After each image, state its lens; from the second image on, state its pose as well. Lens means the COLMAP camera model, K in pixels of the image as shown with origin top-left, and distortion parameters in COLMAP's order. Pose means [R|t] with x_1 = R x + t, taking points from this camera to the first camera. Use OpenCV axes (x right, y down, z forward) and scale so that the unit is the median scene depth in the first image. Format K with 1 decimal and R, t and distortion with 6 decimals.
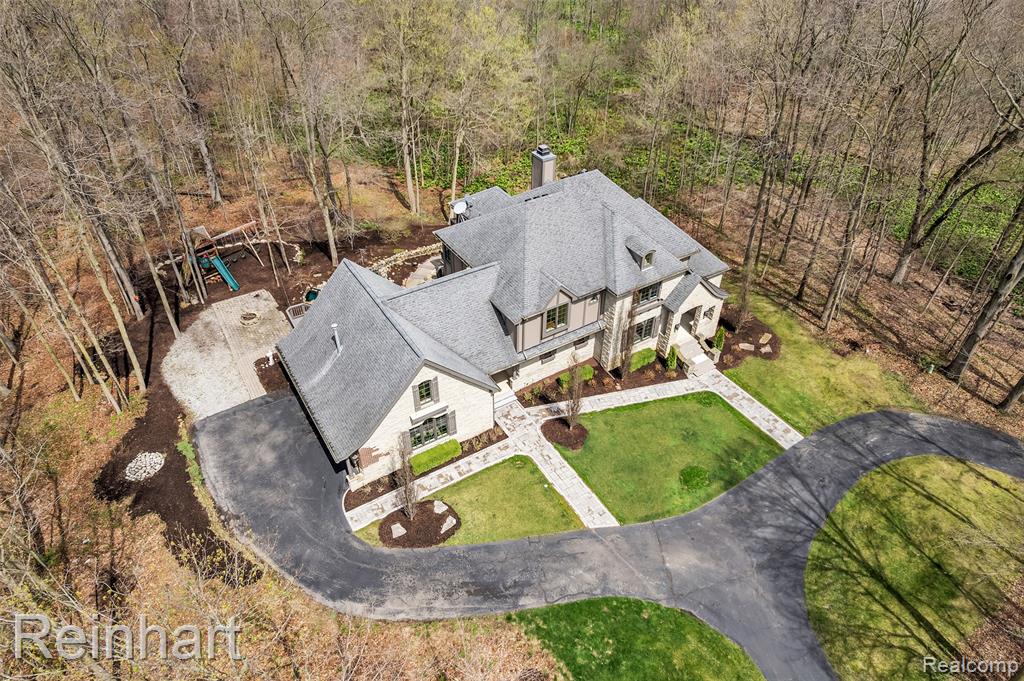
lens RADIAL K [[659.4, 0, 512.5], [0, 659.4, 326.4], [0, 0, 1]] dist [-0.076482, 0.068461]
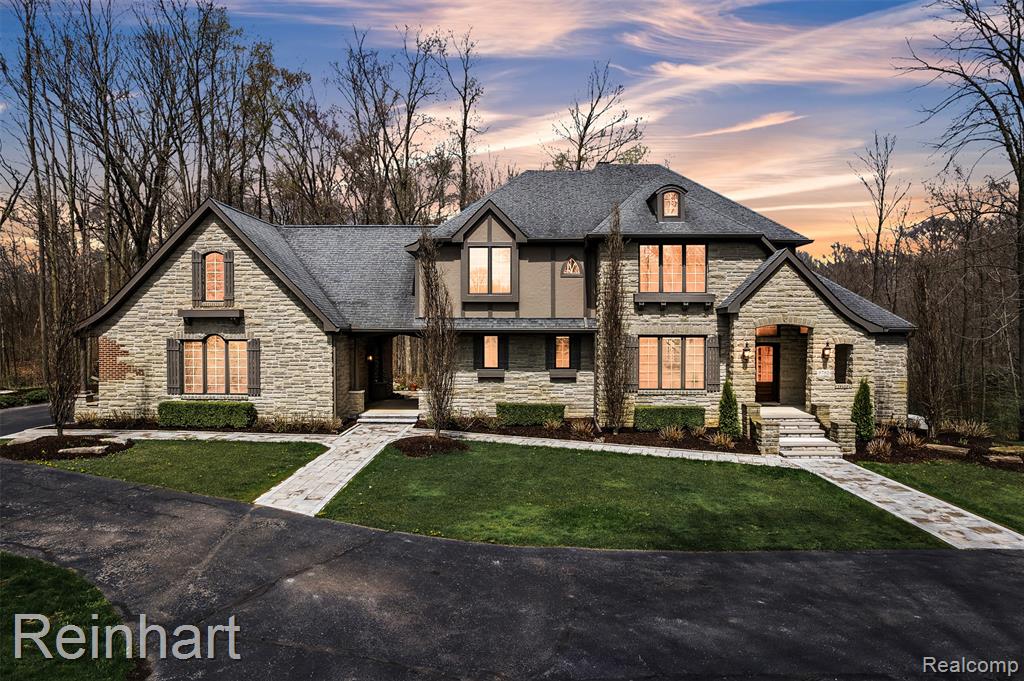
lens RADIAL K [[659.4, 0, 512.5], [0, 659.4, 326.4], [0, 0, 1]] dist [-0.076482, 0.068461]
pose [[0.839852, -0.003061, -0.542806, 0.429185], [-0.334884, 0.784077, -0.522567, 0.348799], [0.427201, 0.620657, 0.657484, 0.682097]]
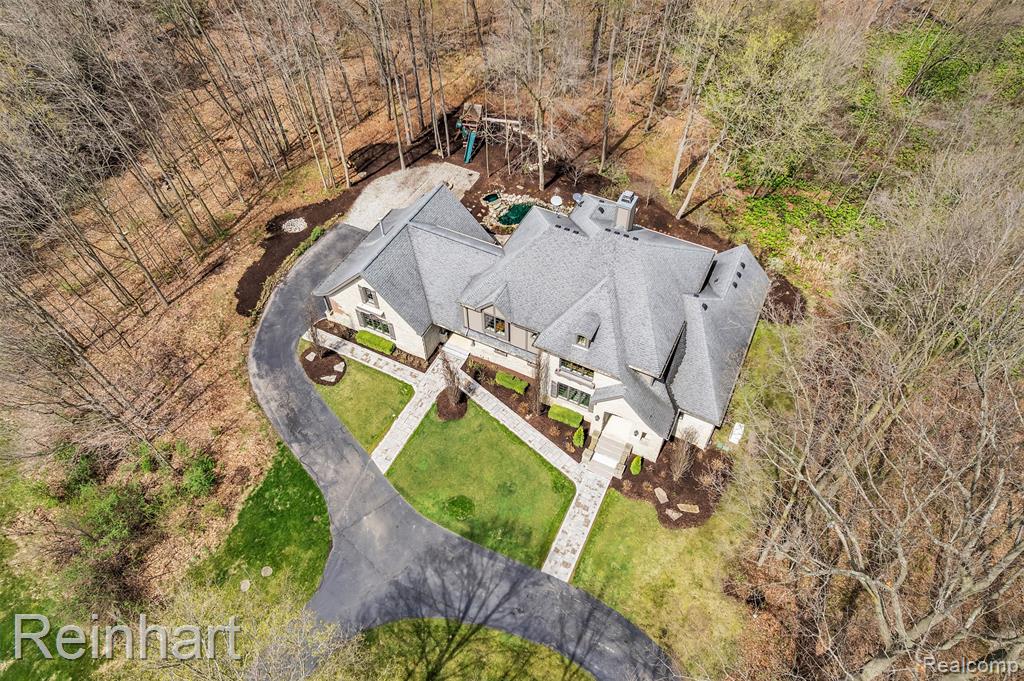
lens RADIAL K [[659.4, 0, 512.5], [0, 659.4, 326.4], [0, 0, 1]] dist [-0.076482, 0.068461]
pose [[0.523059, 0.642286, -0.560249, 0.753018], [-0.524768, 0.760663, 0.382113, -0.480433], [0.671586, 0.094134, 0.734922, 0.203225]]
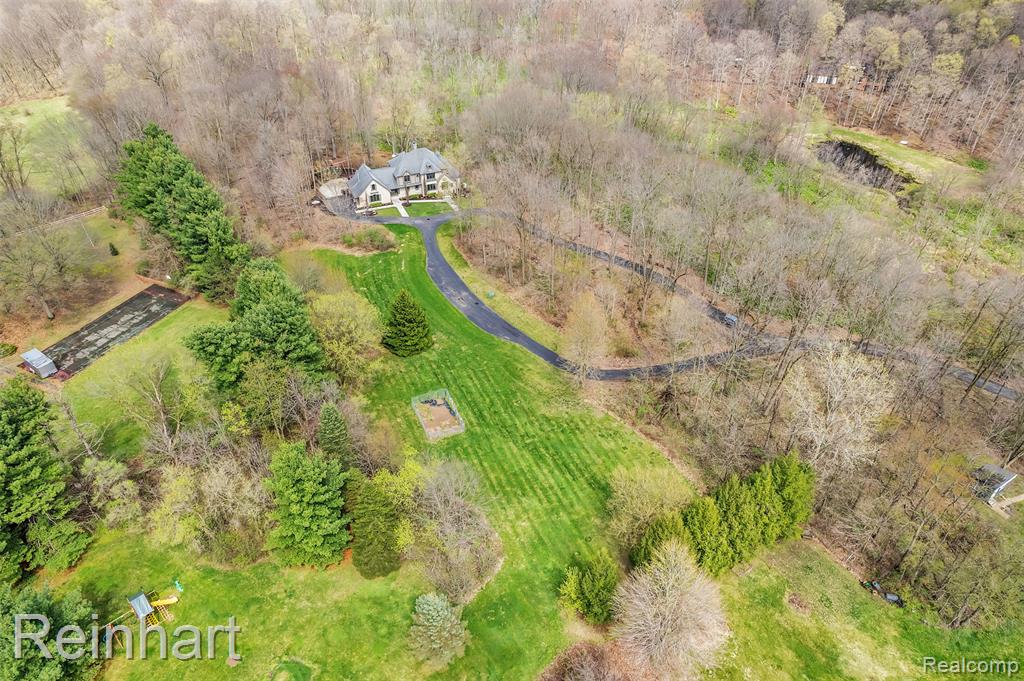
lens RADIAL K [[659.4, 0, 512.5], [0, 659.4, 326.4], [0, 0, 1]] dist [-0.076482, 0.068461]
pose [[0.989198, 0.089777, -0.115875, 1.443282], [-0.094669, 0.994805, -0.037423, 1.131958], [0.111913, 0.047988, 0.992559, -3.429627]]
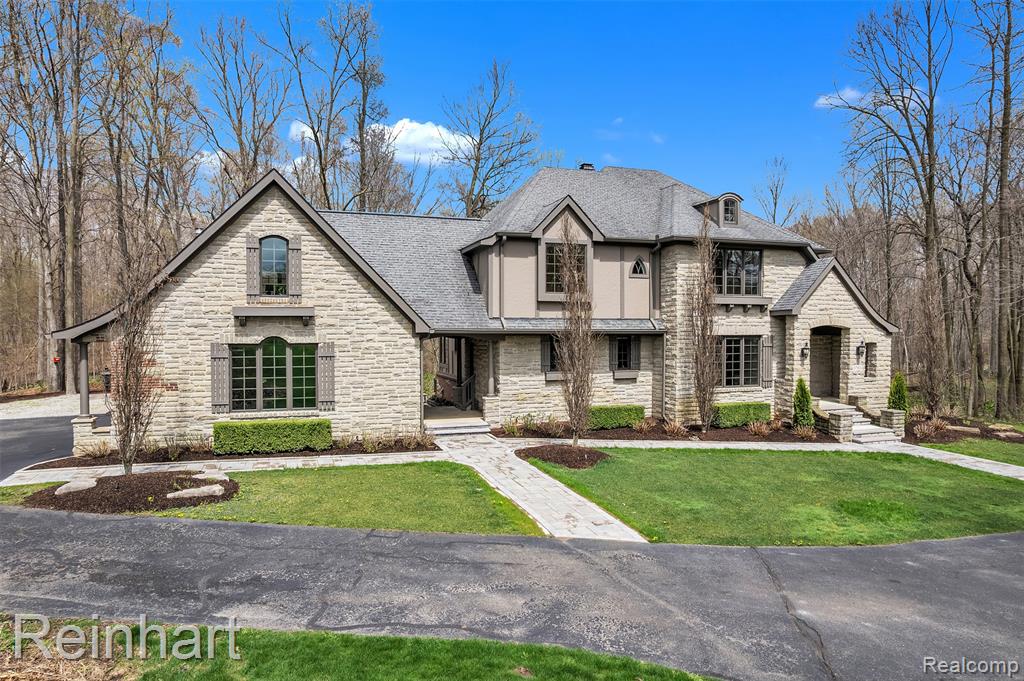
lens RADIAL K [[659.4, 0, 512.5], [0, 659.4, 326.4], [0, 0, 1]] dist [-0.076482, 0.068461]
pose [[0.973610, -0.002565, -0.228202, 0.160667], [-0.139470, 0.784793, -0.603861, 0.397458], [0.180640, 0.619753, 0.763725, 0.616912]]
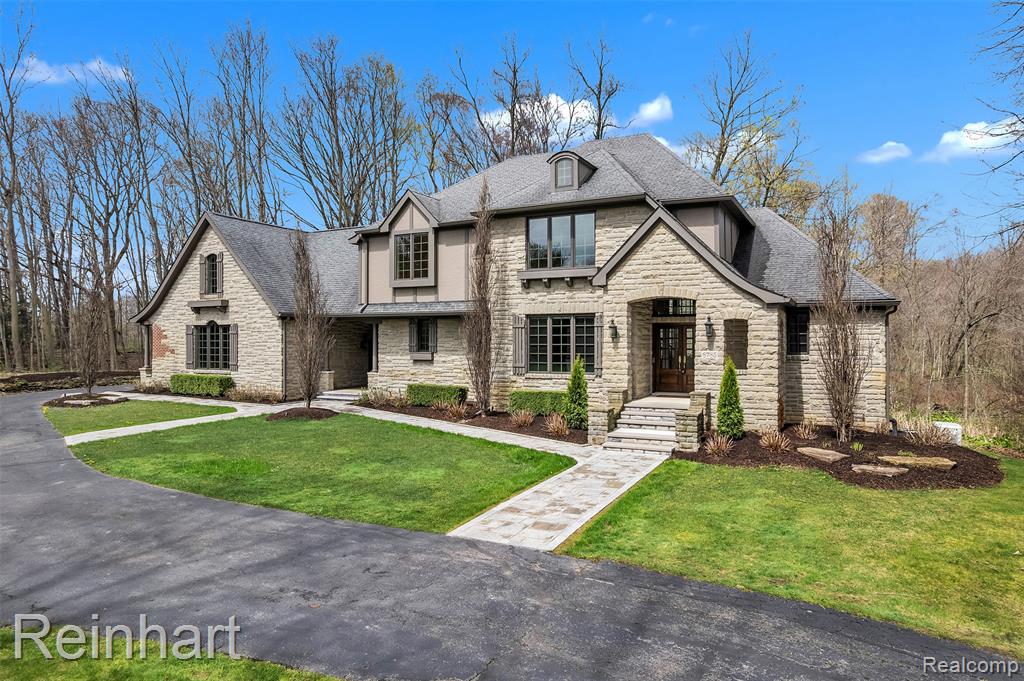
lens RADIAL K [[659.4, 0, 512.5], [0, 659.4, 326.4], [0, 0, 1]] dist [-0.076482, 0.068461]
pose [[0.510715, -0.022183, -0.859464, 0.680723], [-0.529798, 0.779189, -0.334931, 0.206379], [0.677114, 0.626397, 0.386191, 0.910801]]
